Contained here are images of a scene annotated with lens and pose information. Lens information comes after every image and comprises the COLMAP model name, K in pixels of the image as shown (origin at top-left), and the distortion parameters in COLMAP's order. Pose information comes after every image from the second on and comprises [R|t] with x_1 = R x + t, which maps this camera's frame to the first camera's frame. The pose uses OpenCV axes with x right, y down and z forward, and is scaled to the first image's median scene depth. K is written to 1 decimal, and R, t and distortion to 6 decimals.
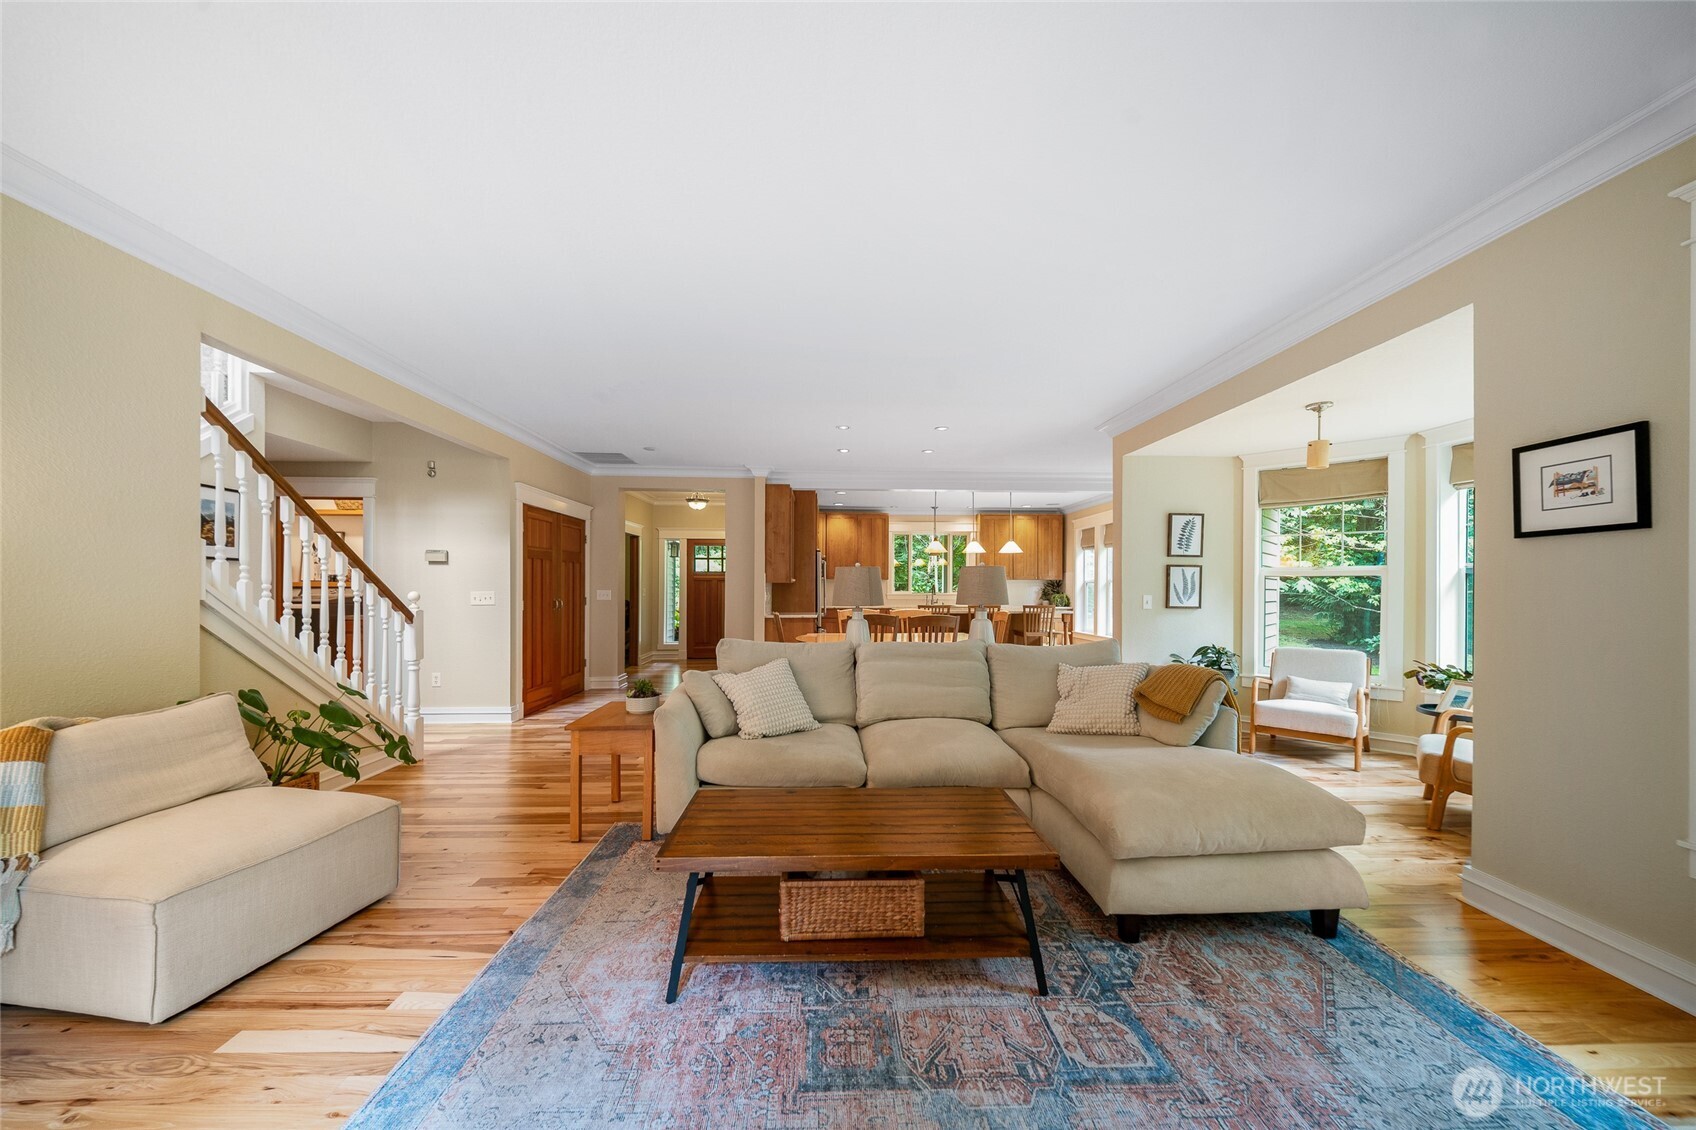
lens RADIAL K [[607.8, 0, 853.9], [0, 607.8, 587.1], [0, 0, 1]] dist [0.002226, -0.002876]
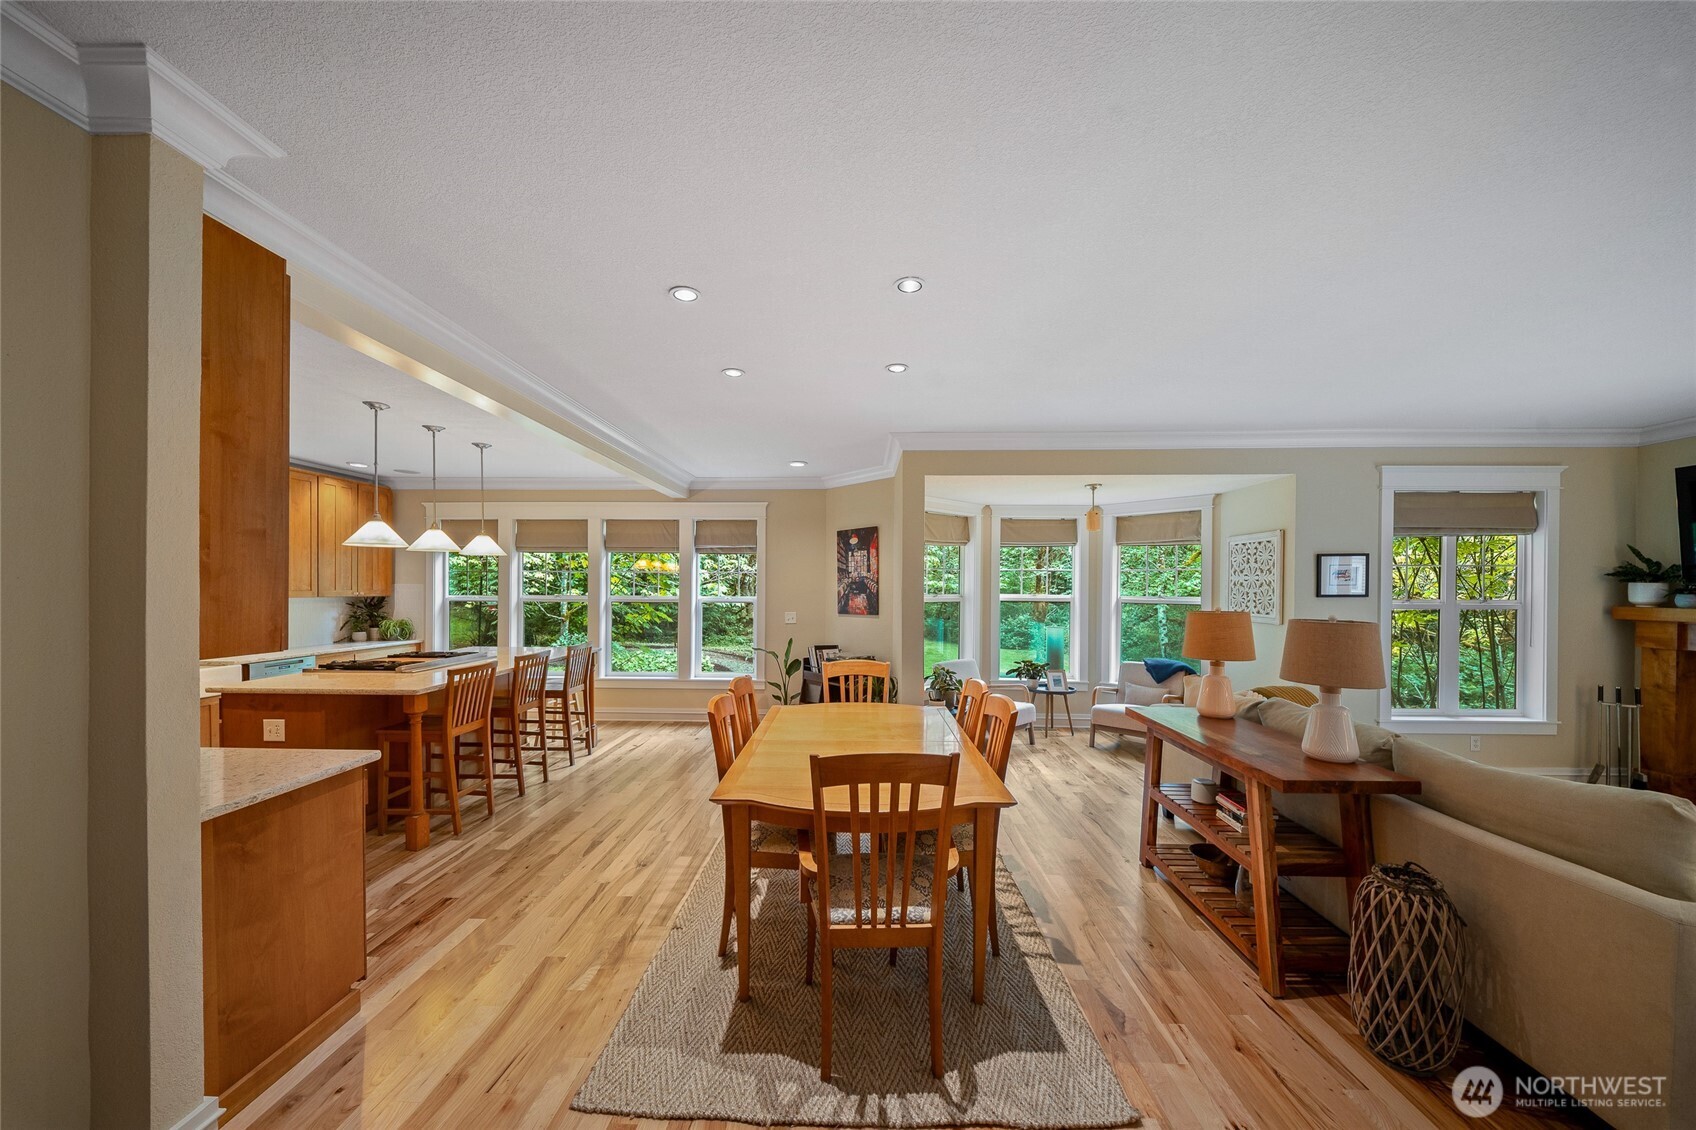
lens RADIAL K [[607.8, 0, 839.7], [0, 607.8, 592.6], [0, 0, 1]] dist [0.002226, -0.002876]
pose [[0.087753, -0.012130, 0.996068, -0.623284], [-0.002351, 0.999921, 0.012385, -0.063698], [-0.996139, -0.003429, 0.087718, 1.338118]]
